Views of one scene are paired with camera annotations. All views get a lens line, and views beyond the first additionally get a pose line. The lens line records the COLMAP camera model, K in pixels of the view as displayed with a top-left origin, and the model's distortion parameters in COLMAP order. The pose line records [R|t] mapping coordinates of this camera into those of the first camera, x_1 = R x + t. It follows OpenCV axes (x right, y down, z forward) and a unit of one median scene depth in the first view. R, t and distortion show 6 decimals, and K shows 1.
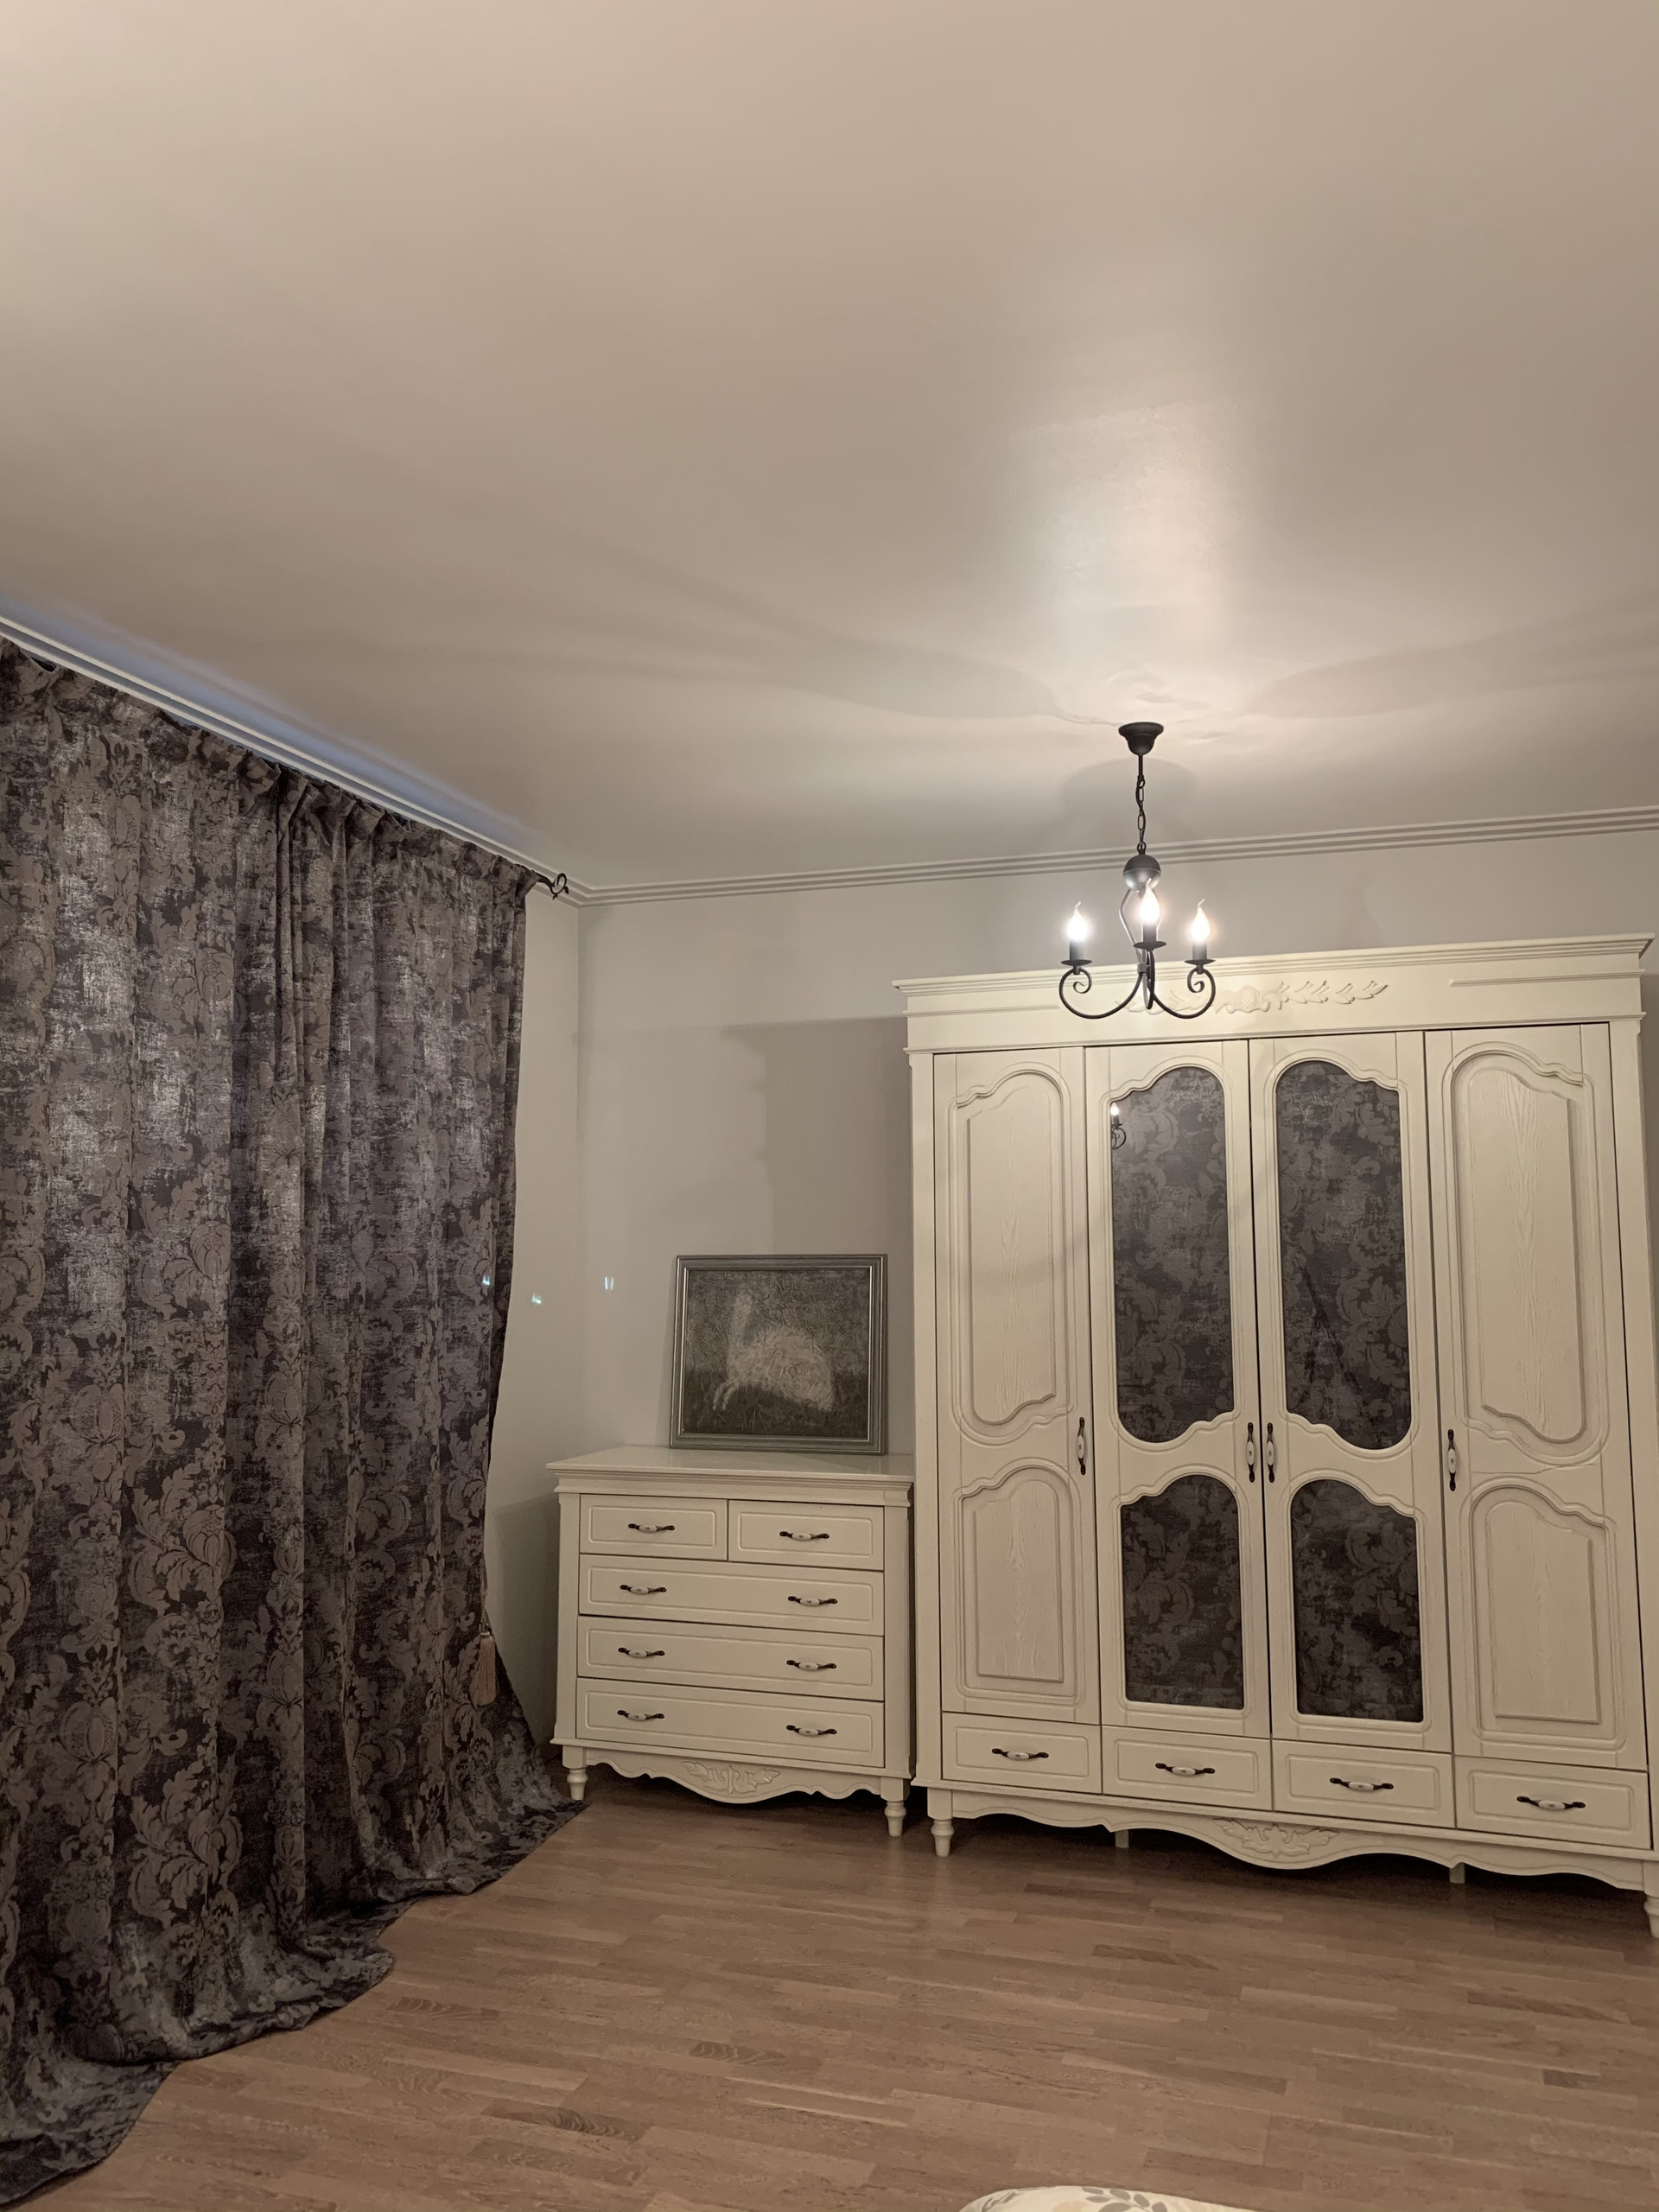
lens RADIAL K [[1694.3, 0, 839.3], [0, 1694.3, 1101.6], [0, 0, 1]] dist [0.050178, -0.069471]
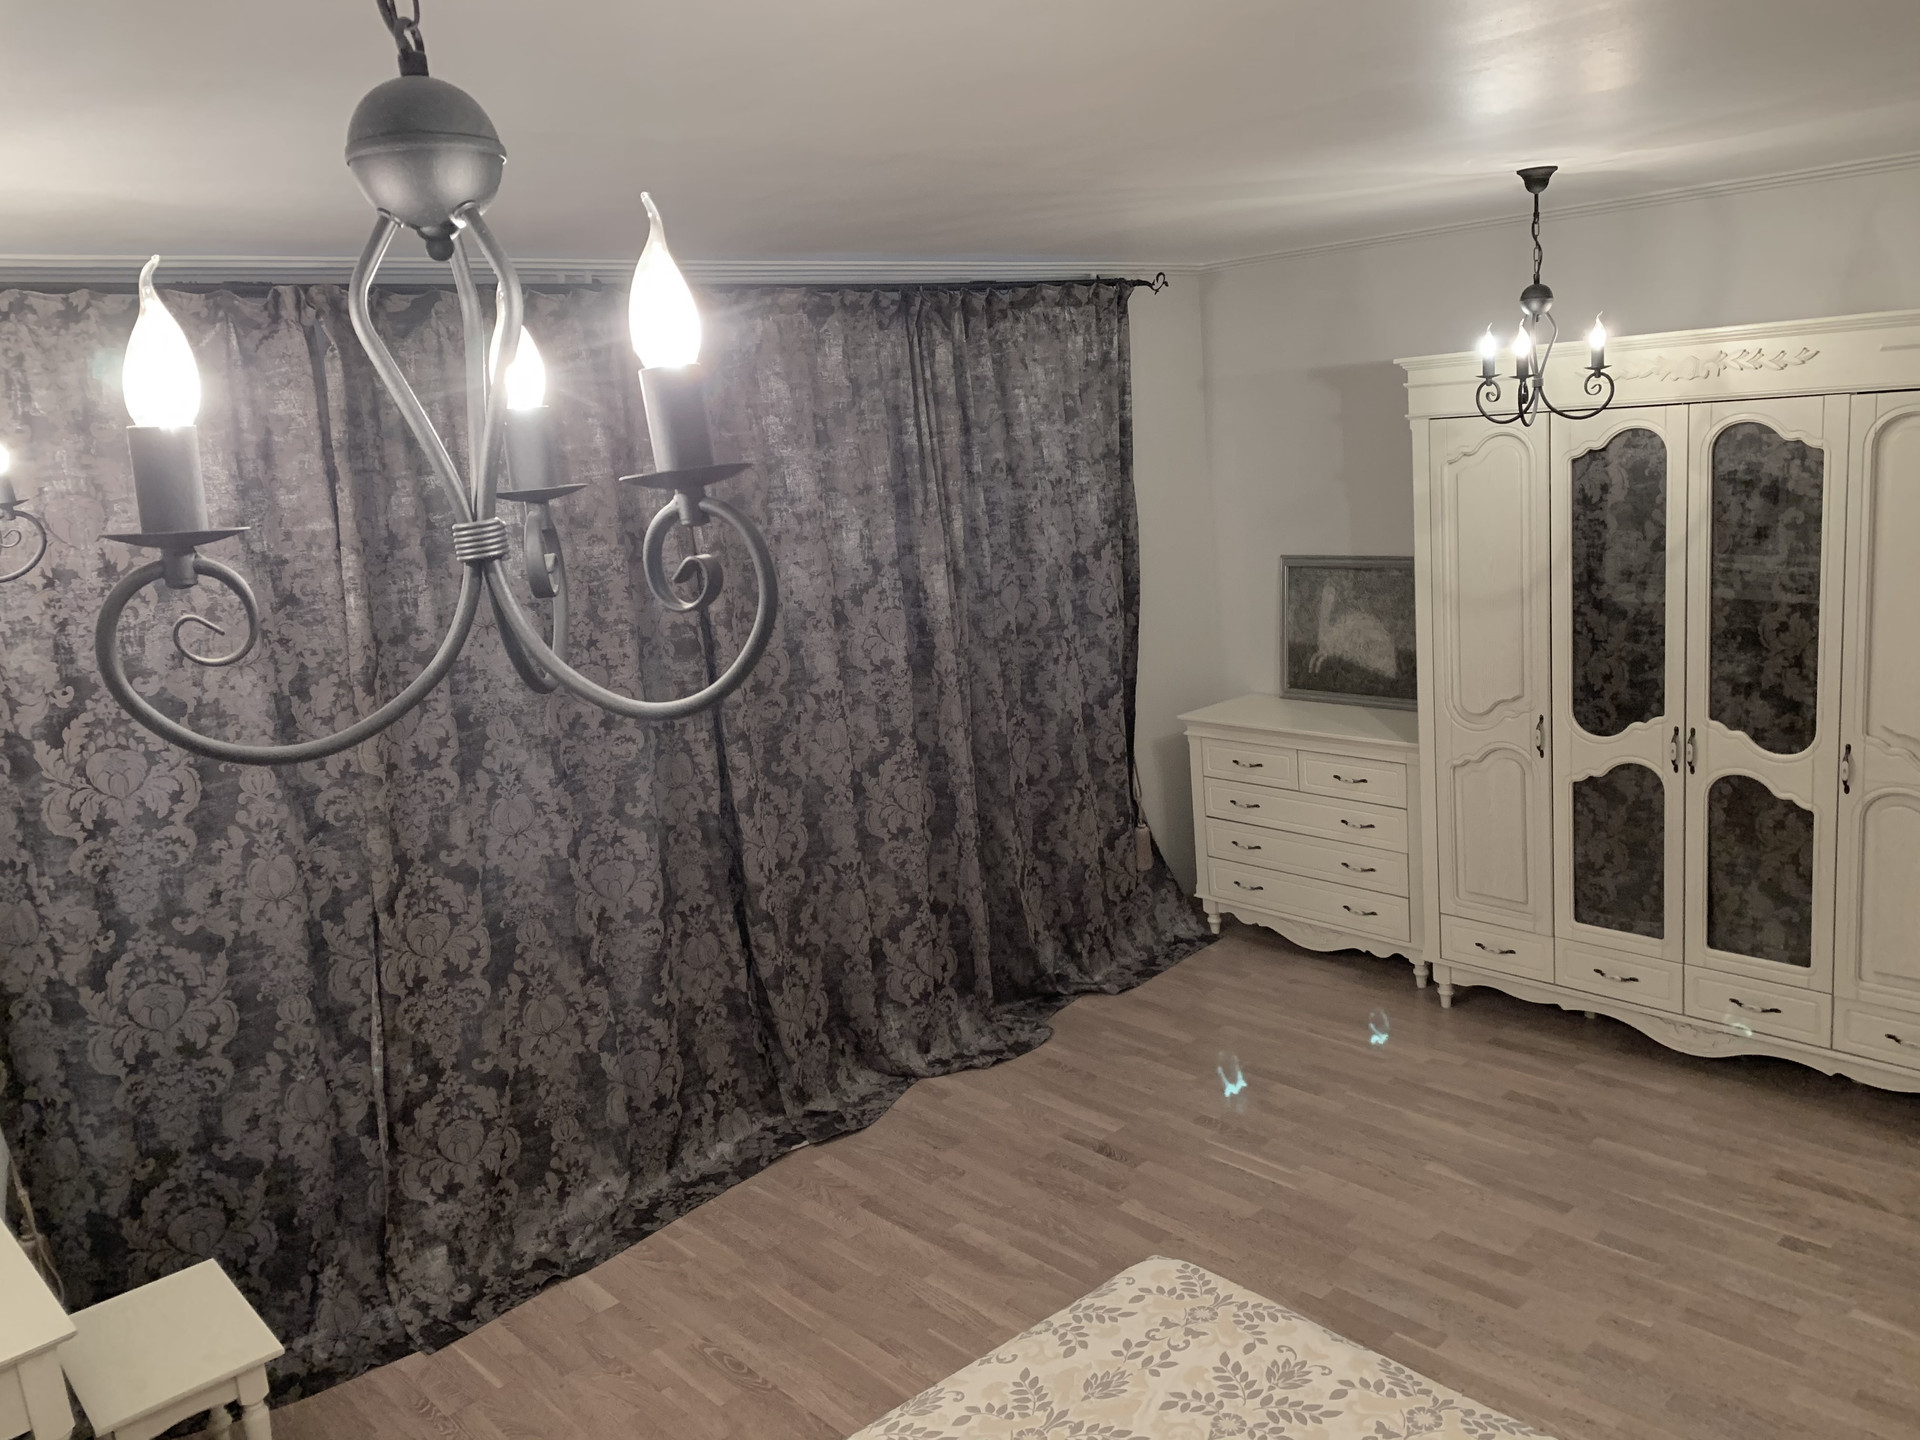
lens RADIAL K [[1470.6, 0, 951.2], [0, 1470.6, 689.1], [0, 0, 1]] dist [0.050178, -0.069471]
pose [[0.873167, 0.020314, -0.486998, 0.307356], [0.127529, 0.954805, 0.268483, -0.190840], [0.470442, -0.296537, 0.831114, -0.122458]]
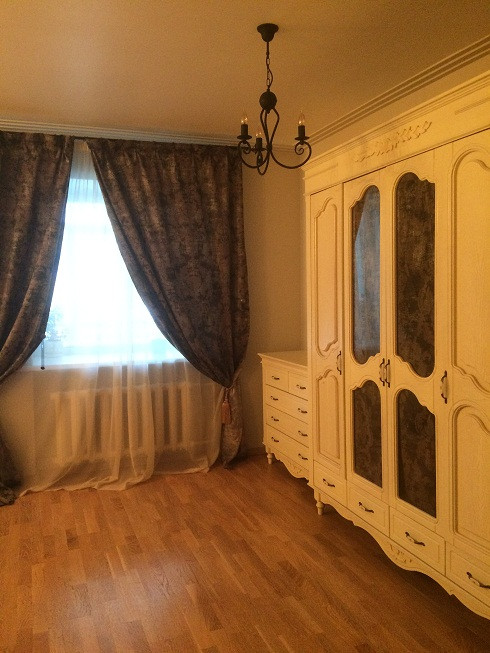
lens RADIAL K [[557.7, 0, 242.6], [0, 557.7, 326.0], [0, 0, 1]] dist [0.139020, -0.125317]
pose [[0.624101, 0.037625, -0.780438, 0.675427], [0.096941, 0.987394, 0.125125, 0.047897], [0.775307, -0.153747, 0.612586, 0.457613]]
